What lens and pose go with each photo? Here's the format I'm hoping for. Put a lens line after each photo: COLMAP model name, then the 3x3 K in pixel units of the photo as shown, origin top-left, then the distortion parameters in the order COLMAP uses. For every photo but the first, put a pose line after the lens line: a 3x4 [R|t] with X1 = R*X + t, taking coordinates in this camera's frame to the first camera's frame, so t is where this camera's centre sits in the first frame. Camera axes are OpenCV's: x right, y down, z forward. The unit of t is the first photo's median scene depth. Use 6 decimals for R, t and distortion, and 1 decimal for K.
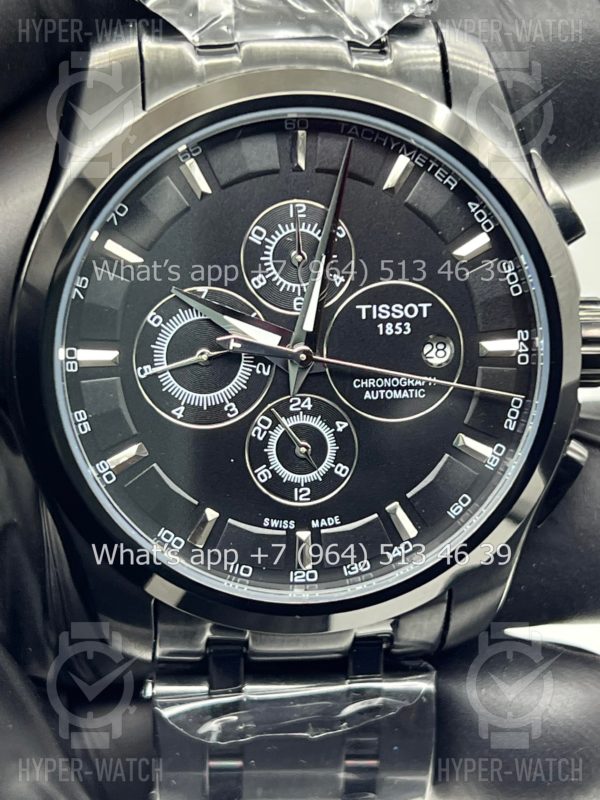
lens RADIAL K [[1945.0, 0, 300.8], [0, 1945.0, 403.4], [0, 0, 1]] dist [0.216868, 0.000000]
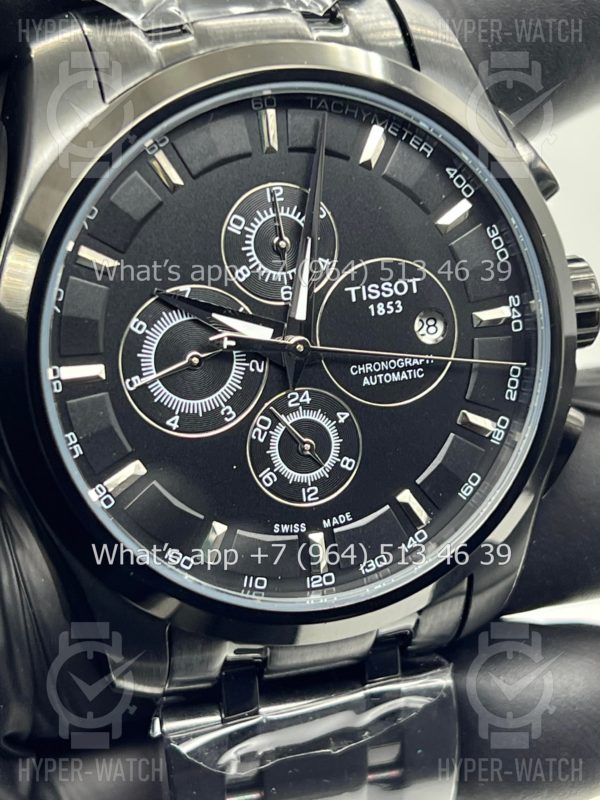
lens RADIAL K [[1945.0, 0, 302.5], [0, 1945.0, 393.4], [0, 0, 1]] dist [0.216868, 0.000000]
pose [[0.979587, -0.117399, 0.163179, -0.151579], [0.120708, 0.992633, -0.010481, 0.007862], [-0.160746, 0.029964, 0.986541, 0.071352]]
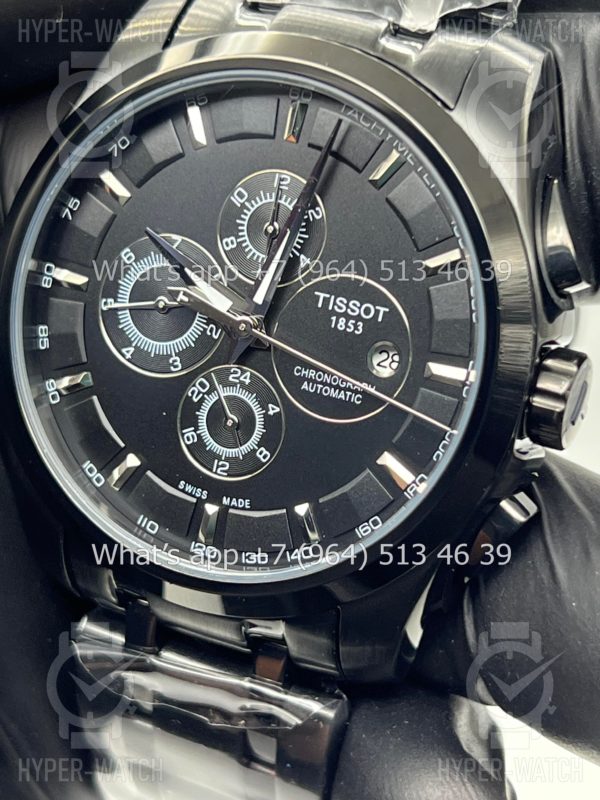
lens RADIAL K [[1945.0, 0, 299.1], [0, 1945.0, 395.4], [0, 0, 1]] dist [0.216868, 0.000000]
pose [[0.865770, 0.253812, -0.431303, 0.446934], [-0.276634, 0.960921, 0.010182, -0.008601], [0.417032, 0.110498, 0.902150, 0.136483]]
